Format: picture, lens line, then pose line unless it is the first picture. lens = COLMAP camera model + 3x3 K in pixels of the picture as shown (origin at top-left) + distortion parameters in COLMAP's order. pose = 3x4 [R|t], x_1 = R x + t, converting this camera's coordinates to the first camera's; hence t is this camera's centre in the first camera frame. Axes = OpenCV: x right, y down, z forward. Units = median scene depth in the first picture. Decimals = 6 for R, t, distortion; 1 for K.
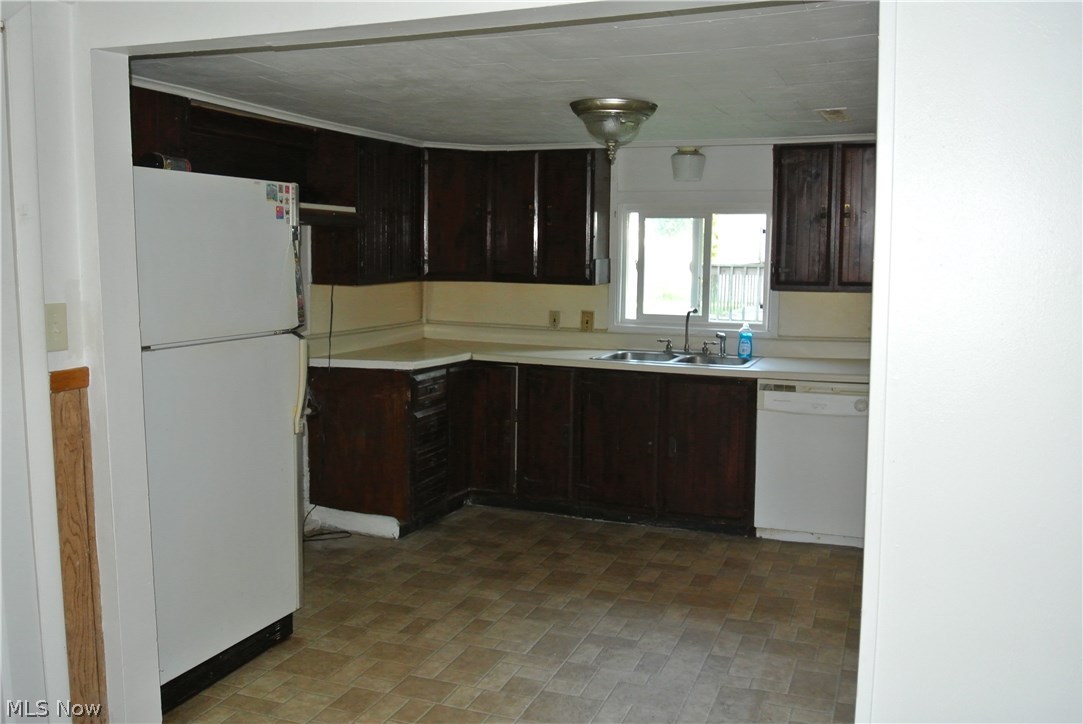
lens RADIAL K [[955.8, 0, 537.3], [0, 955.8, 366.4], [0, 0, 1]] dist [-0.074612, 0.003644]
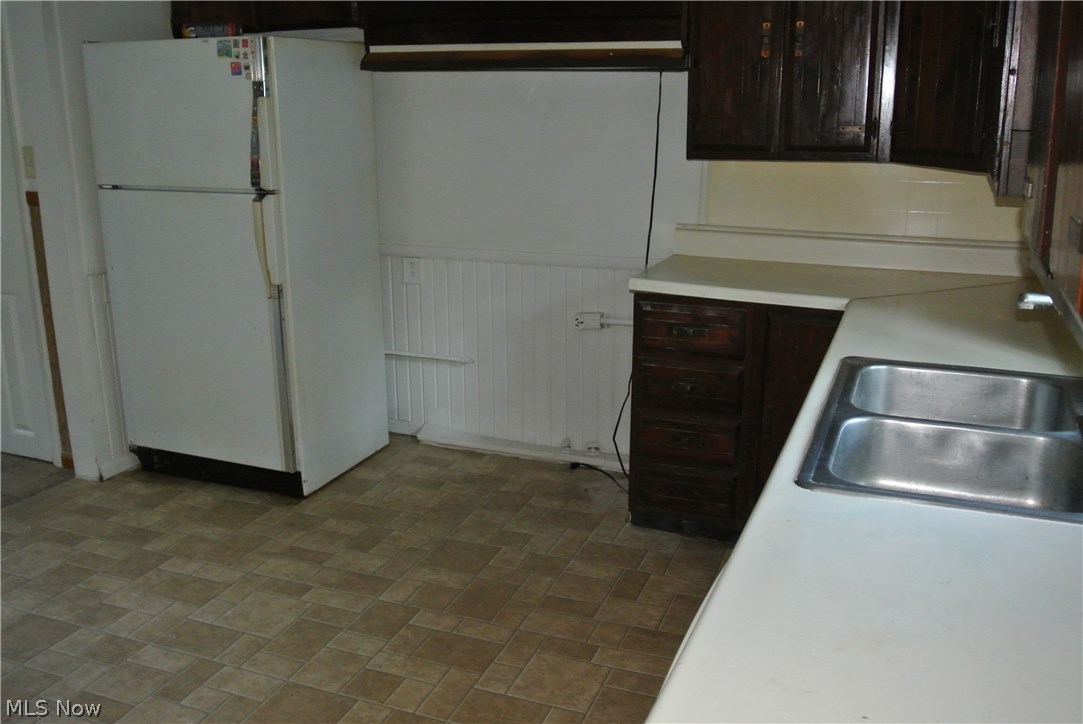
lens RADIAL K [[955.8, 0, 537.3], [0, 955.8, 366.4], [0, 0, 1]] dist [-0.074612, 0.003644]
pose [[-0.007514, 0.258318, -0.966031, 0.495995], [-0.119219, 0.958936, 0.257348, -0.102708], [0.992840, 0.117103, 0.023591, 0.878838]]
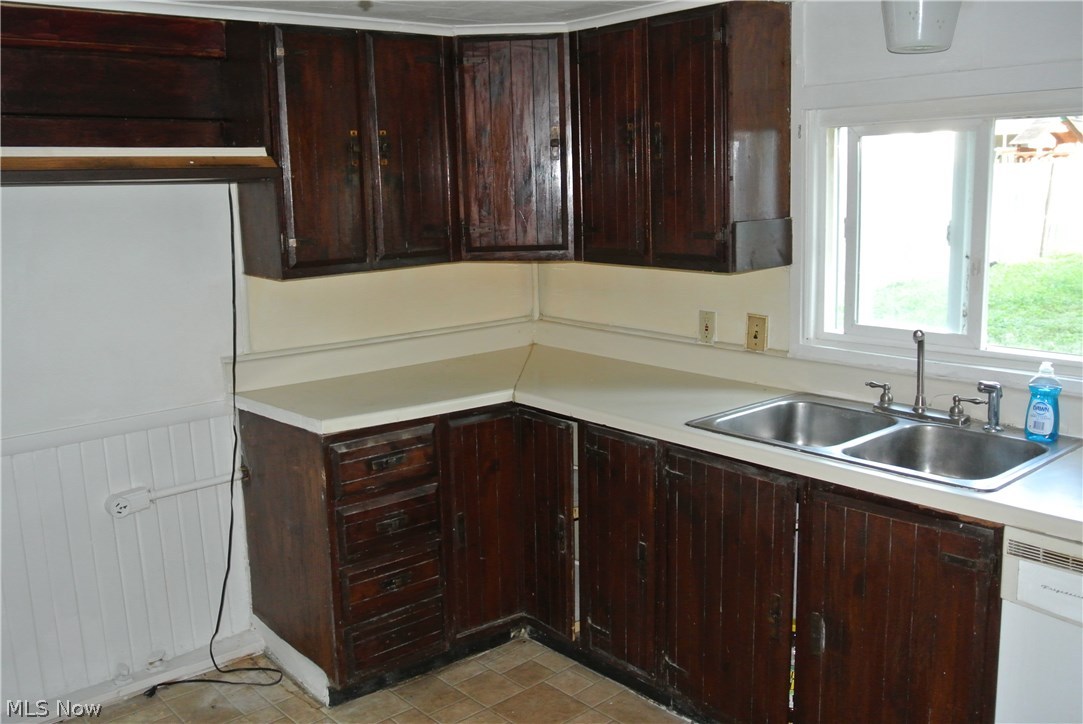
lens RADIAL K [[955.8, 0, 537.3], [0, 955.8, 366.4], [0, 0, 1]] dist [-0.074612, 0.003644]
pose [[0.882393, 0.052832, -0.467538, 0.228278], [-0.021700, 0.997188, 0.071728, -0.075299], [0.470013, -0.053147, 0.881058, 0.538460]]
